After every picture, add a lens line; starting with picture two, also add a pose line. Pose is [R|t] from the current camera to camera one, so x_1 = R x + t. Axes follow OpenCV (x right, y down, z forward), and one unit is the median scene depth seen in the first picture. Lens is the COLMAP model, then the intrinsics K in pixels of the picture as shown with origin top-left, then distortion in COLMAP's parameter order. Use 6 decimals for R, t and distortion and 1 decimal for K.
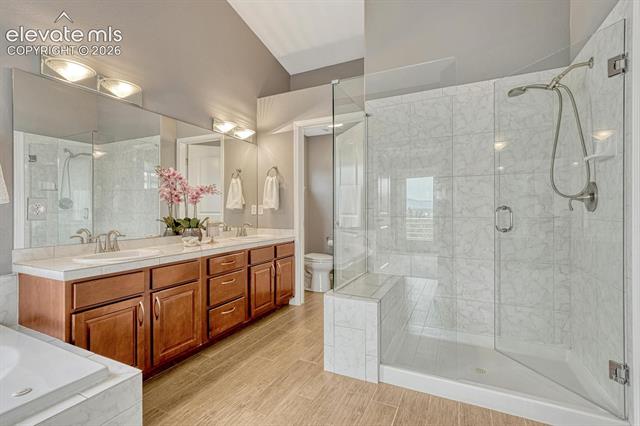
lens RADIAL K [[310.0, 0, 317.1], [0, 310.0, 213.0], [0, 0, 1]] dist [-0.001740, -0.000380]
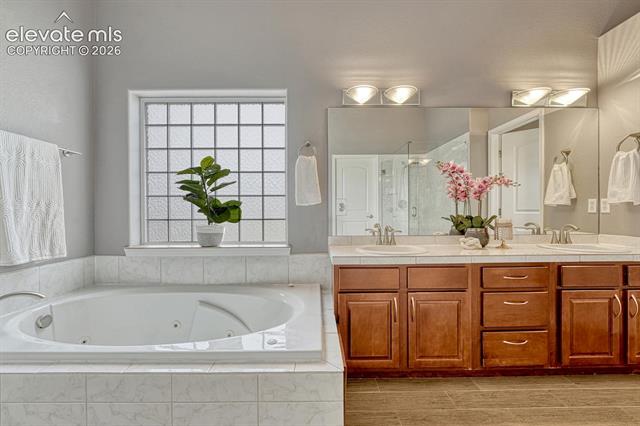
lens RADIAL K [[273.9, 0, 323.1], [0, 273.9, 214.7], [0, 0, 1]] dist [-0.013333, 0.002407]
pose [[0.442916, 0.007453, -0.896532, 0.082518], [-0.002765, 0.999972, 0.006947, 0.007968], [0.896559, -0.000598, 0.442924, 0.277894]]
